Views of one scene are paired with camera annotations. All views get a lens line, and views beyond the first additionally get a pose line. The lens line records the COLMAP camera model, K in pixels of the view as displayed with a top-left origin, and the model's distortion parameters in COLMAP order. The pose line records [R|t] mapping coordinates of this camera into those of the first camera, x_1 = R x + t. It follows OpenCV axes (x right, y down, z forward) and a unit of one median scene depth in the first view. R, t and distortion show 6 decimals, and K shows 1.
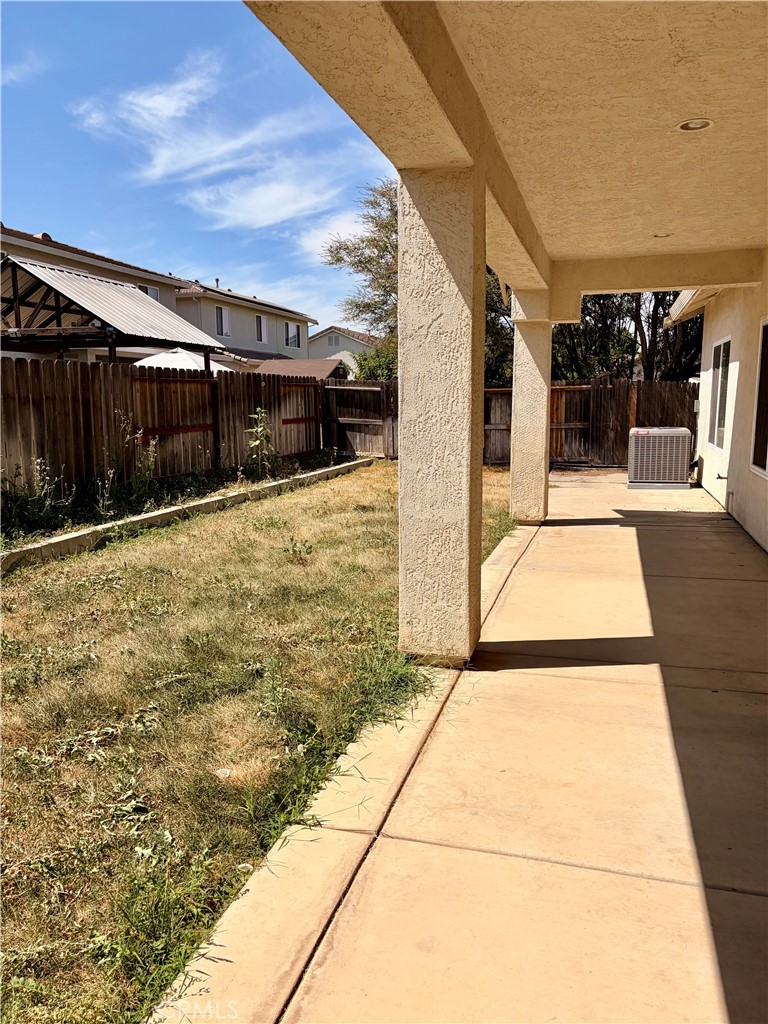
lens RADIAL K [[779.8, 0, 381.5], [0, 779.8, 527.1], [0, 0, 1]] dist [0.006472, -0.001953]
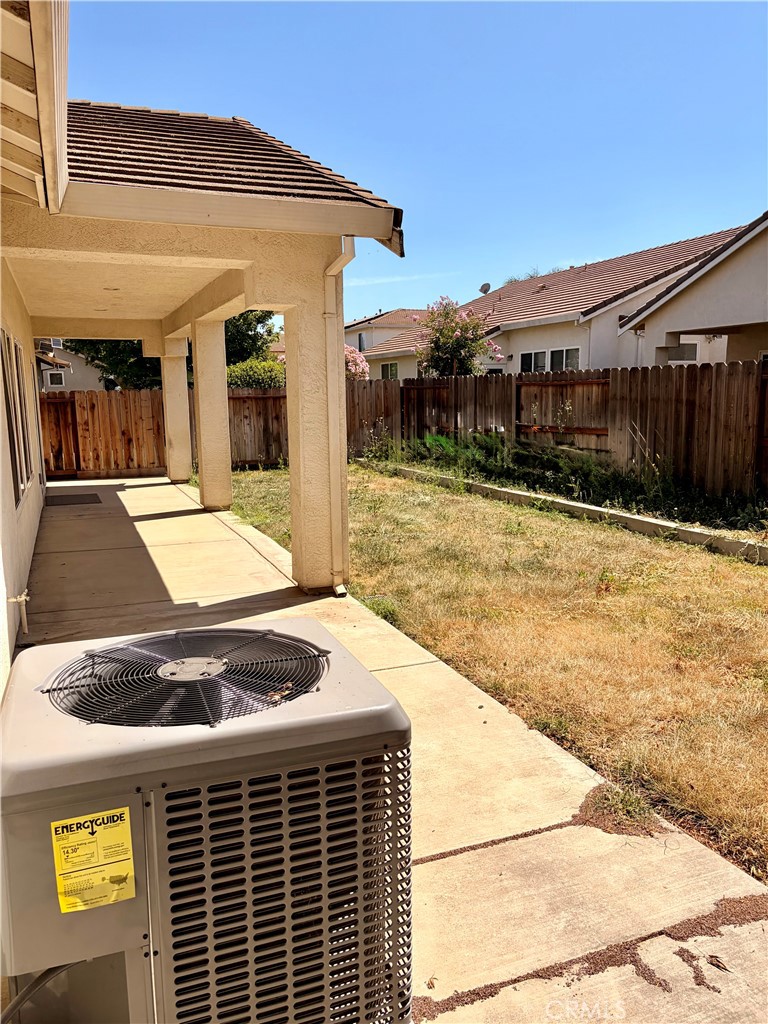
lens RADIAL K [[779.8, 0, 381.5], [0, 779.8, 527.1], [0, 0, 1]] dist [0.006472, -0.001953]
pose [[-0.790352, 0.118450, -0.601093, 0.602853], [-0.085414, 0.950246, 0.299562, -0.295862], [0.606669, 0.288101, -0.740912, 1.659221]]
